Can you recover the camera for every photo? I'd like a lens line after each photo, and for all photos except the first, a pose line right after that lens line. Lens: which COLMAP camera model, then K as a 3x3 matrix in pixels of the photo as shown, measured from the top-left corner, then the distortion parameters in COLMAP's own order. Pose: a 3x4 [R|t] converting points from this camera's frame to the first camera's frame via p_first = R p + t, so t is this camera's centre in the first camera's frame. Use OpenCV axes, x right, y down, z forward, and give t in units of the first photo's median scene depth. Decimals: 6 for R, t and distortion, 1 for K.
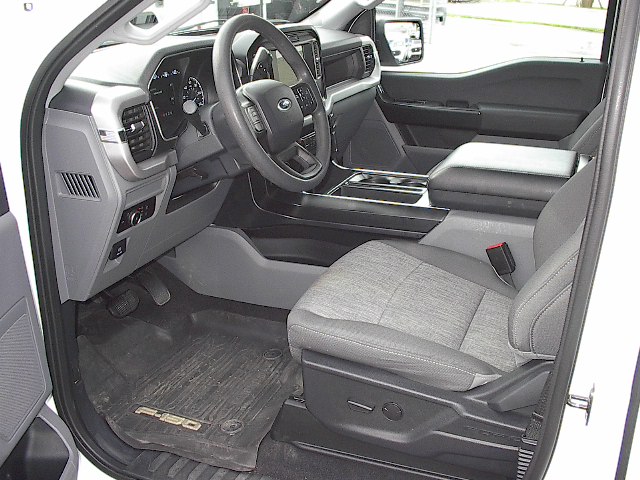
lens RADIAL K [[713.3, 0, 324.2], [0, 713.3, 239.4], [0, 0, 1]] dist [-0.125516, 0.053580]
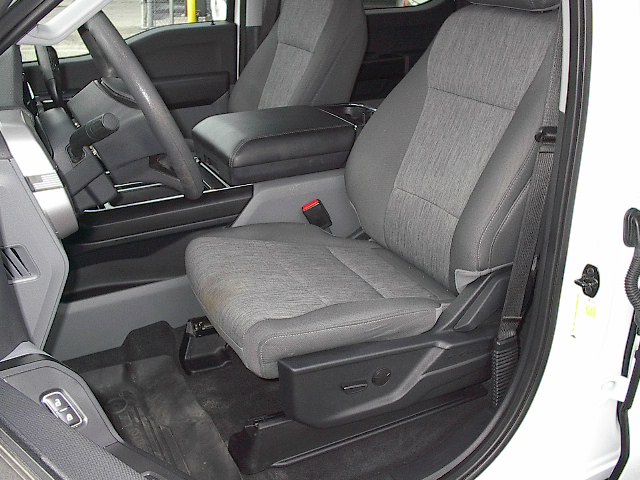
lens RADIAL K [[713.3, 0, 324.2], [0, 713.3, 239.4], [0, 0, 1]] dist [-0.125516, 0.053580]
pose [[0.685378, -0.305217, 0.661135, -0.440621], [0.282847, 0.948213, 0.144530, -0.086317], [-0.671010, 0.087943, 0.736214, 0.231072]]
